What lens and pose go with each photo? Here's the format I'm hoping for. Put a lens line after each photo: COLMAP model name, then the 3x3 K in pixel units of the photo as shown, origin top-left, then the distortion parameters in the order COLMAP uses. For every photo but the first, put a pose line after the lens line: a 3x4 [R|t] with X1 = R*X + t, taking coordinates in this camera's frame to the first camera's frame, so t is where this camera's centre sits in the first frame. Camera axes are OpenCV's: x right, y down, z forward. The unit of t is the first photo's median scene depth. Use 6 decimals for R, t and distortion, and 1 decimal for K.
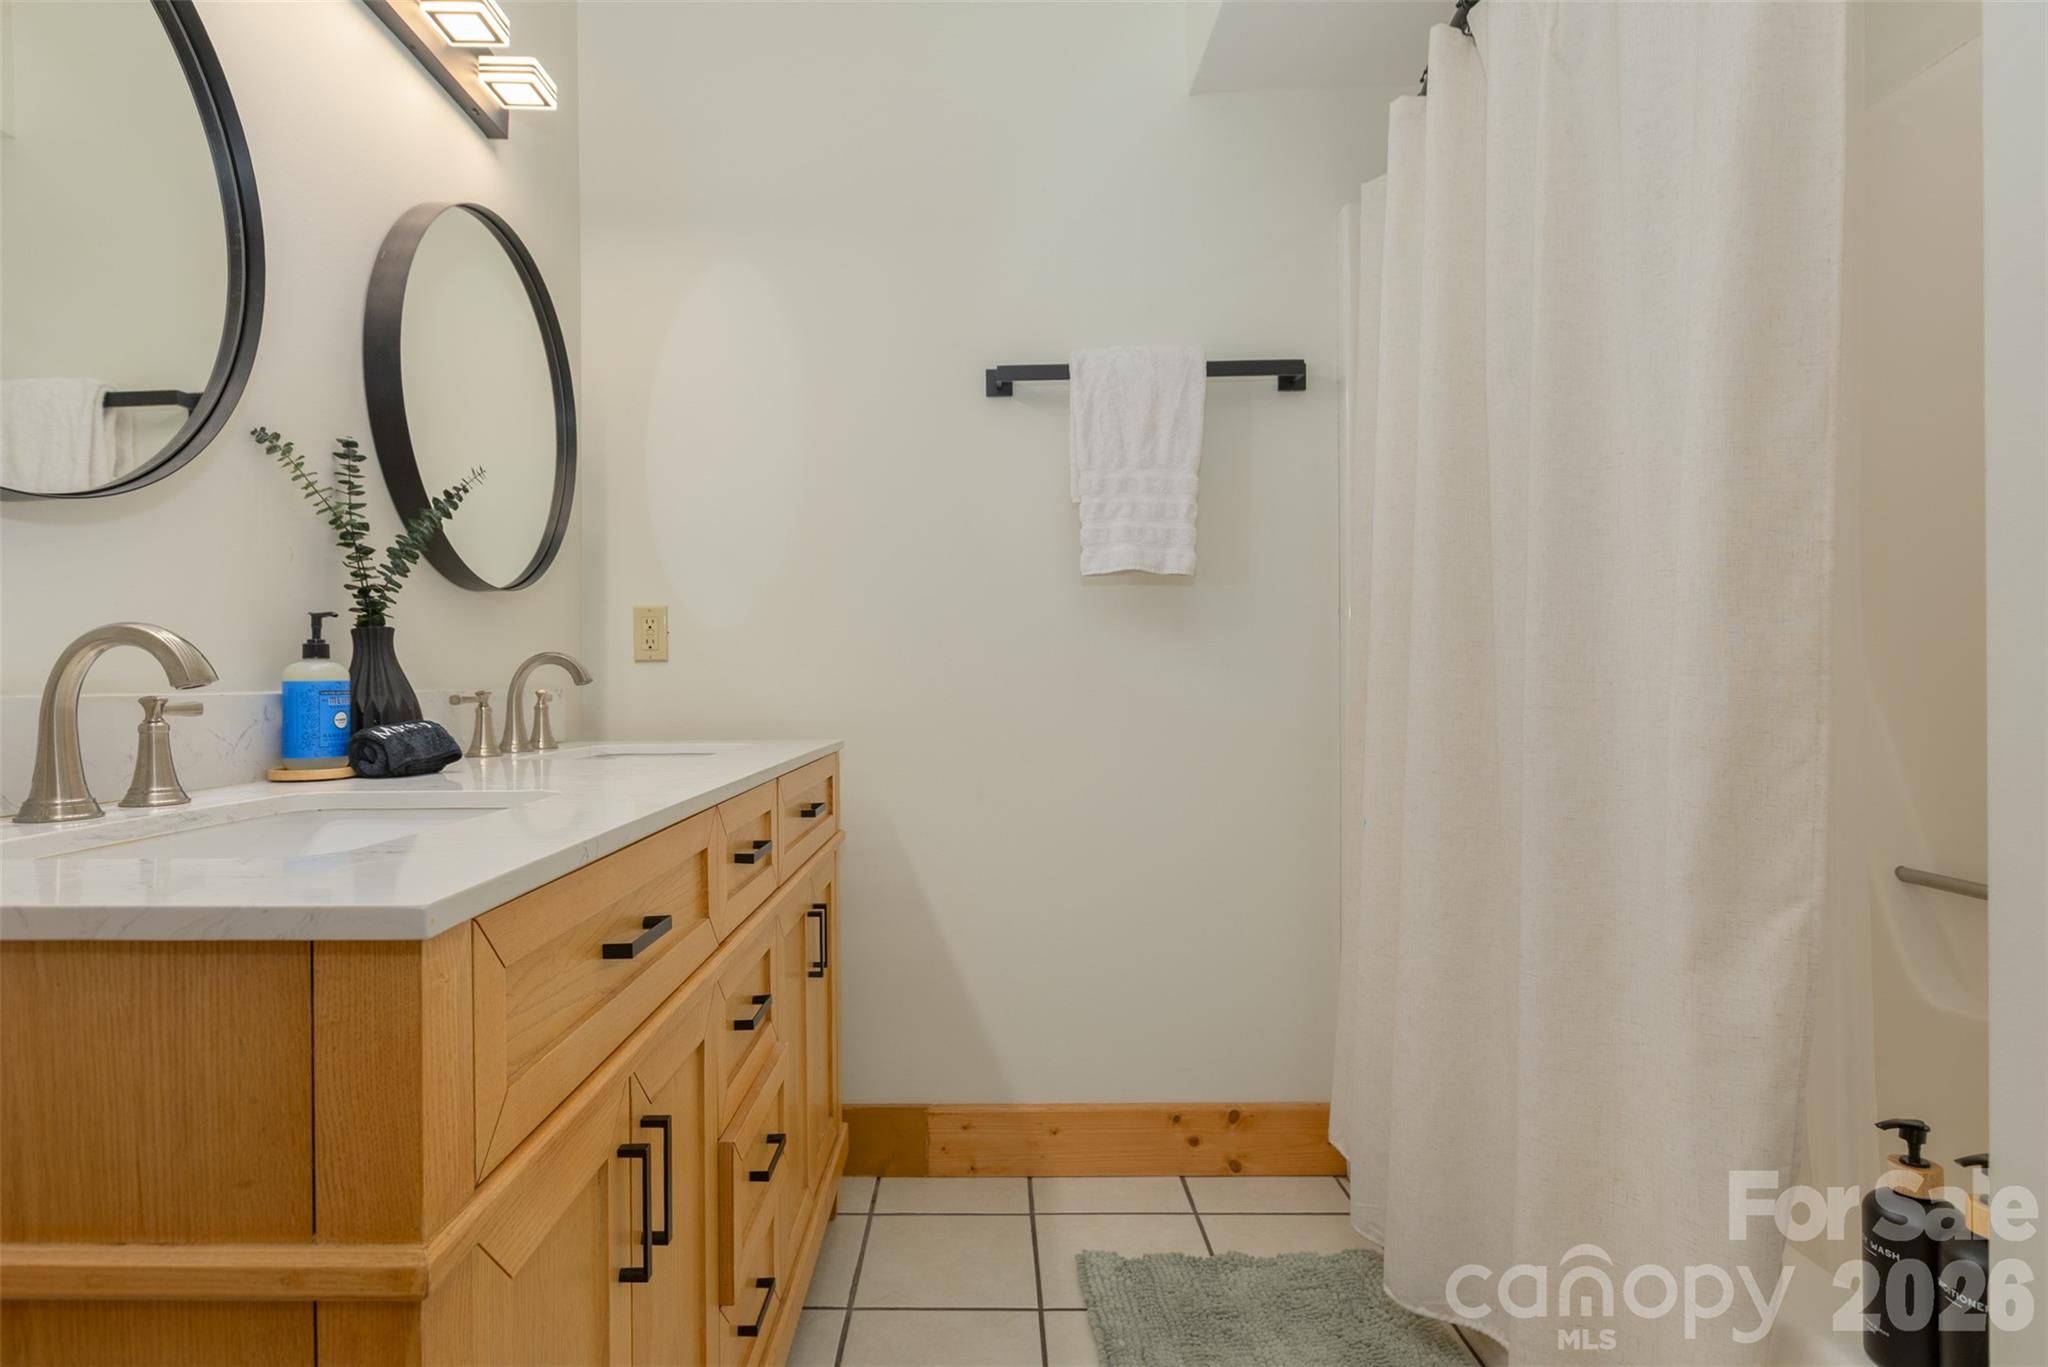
lens RADIAL K [[941.5, 0, 1016.6], [0, 941.5, 669.8], [0, 0, 1]] dist [-0.001105, 0.000059]
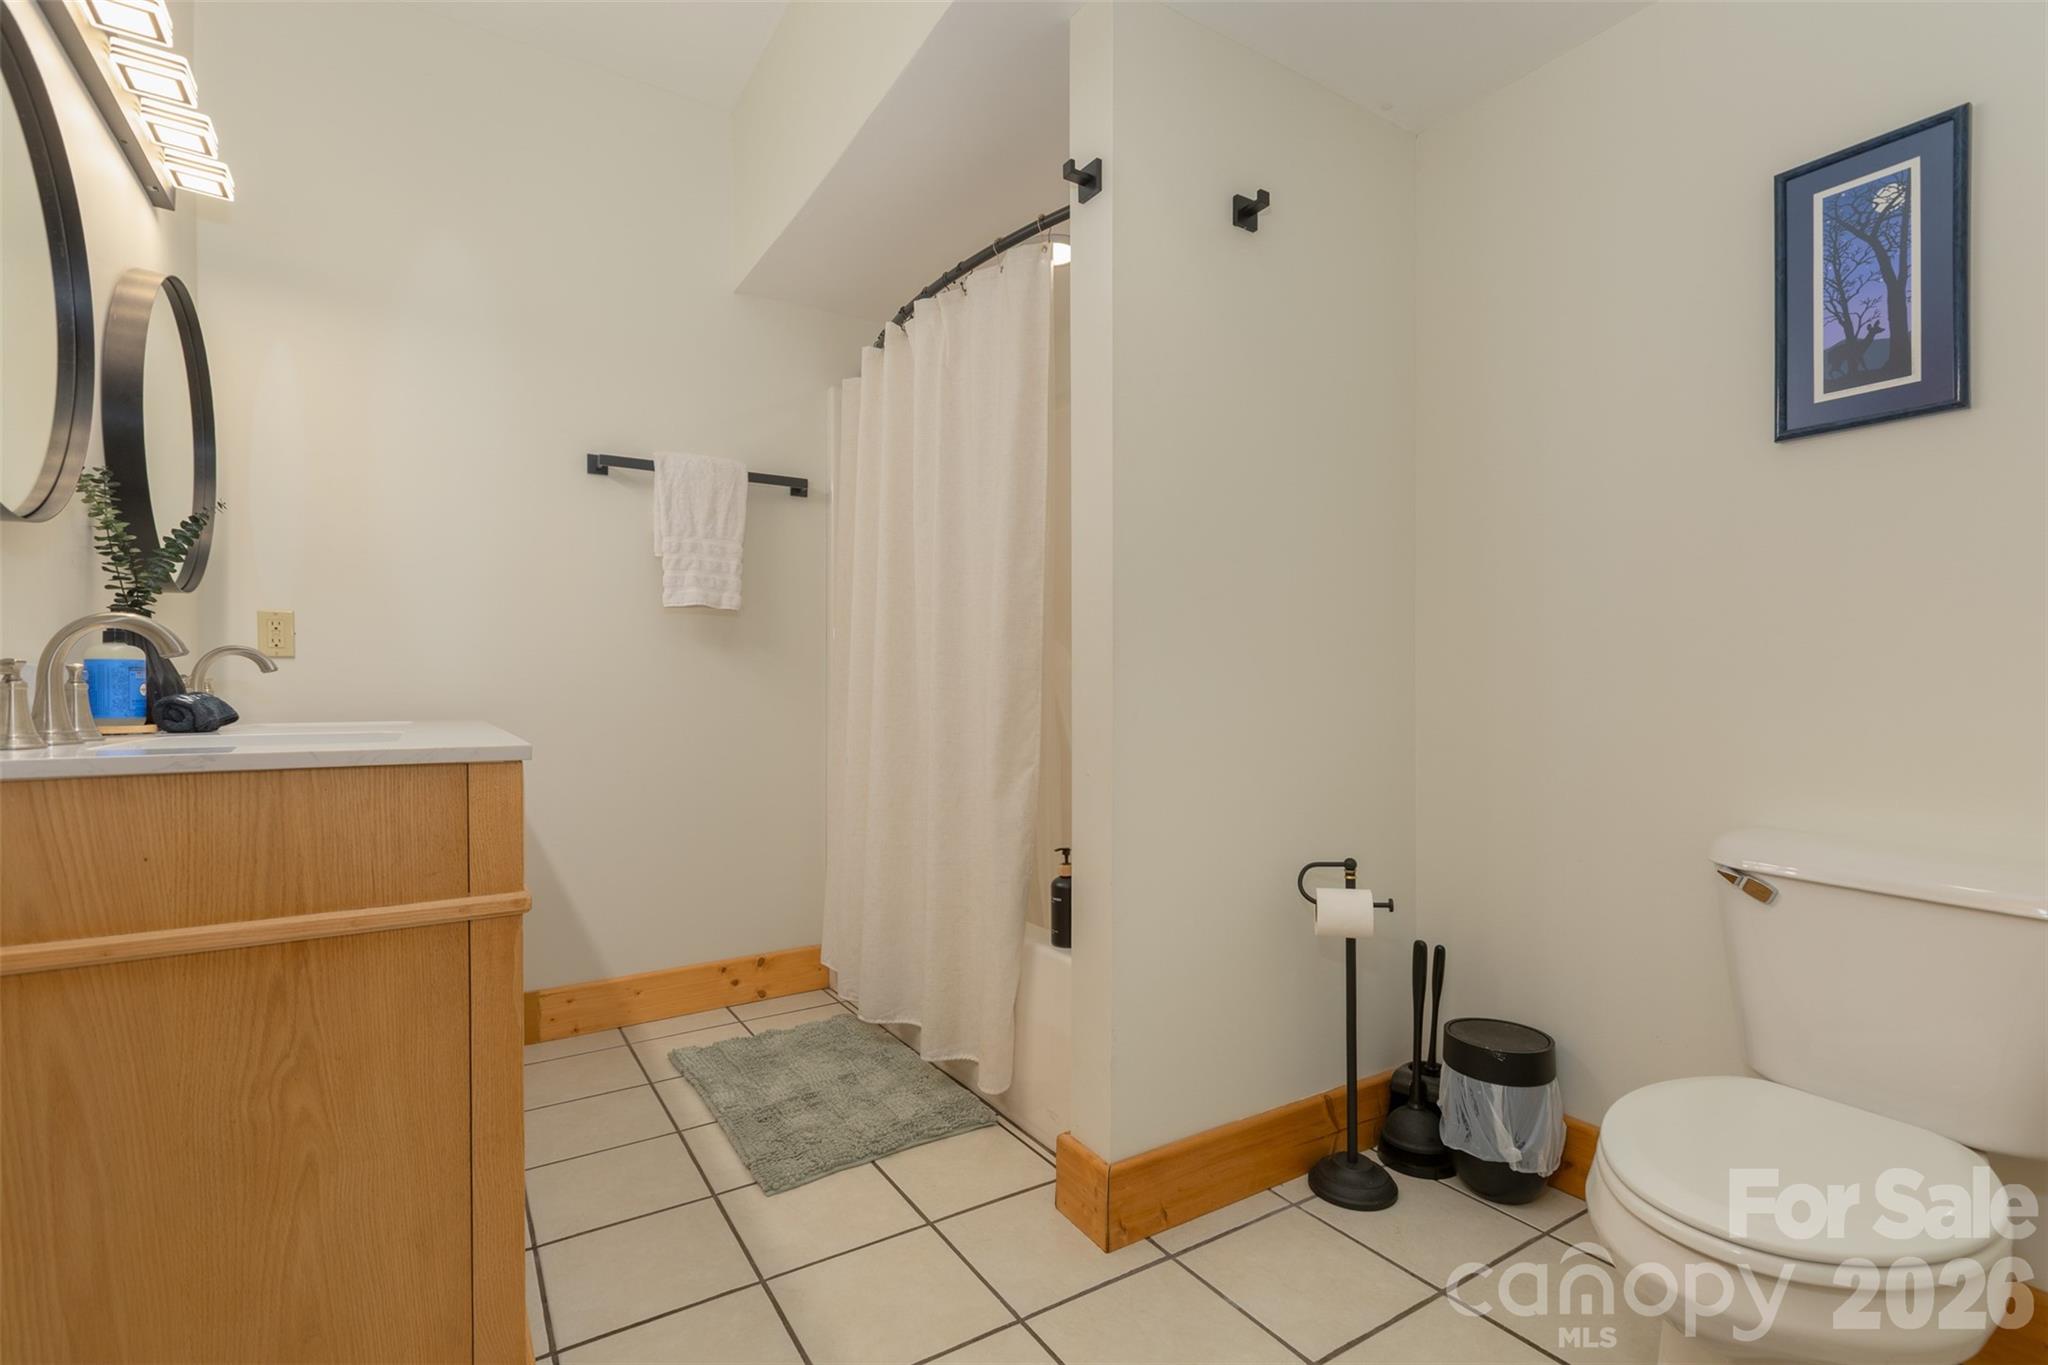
lens RADIAL K [[976.0, 0, 1021.7], [0, 976.0, 691.9], [0, 0, 1]] dist [0.006862, 0.000634]
pose [[0.825139, 0.007736, 0.564877, -0.335297], [-0.003826, 0.999960, -0.008106, 0.043947], [-0.564917, 0.004527, 0.825135, -0.583657]]
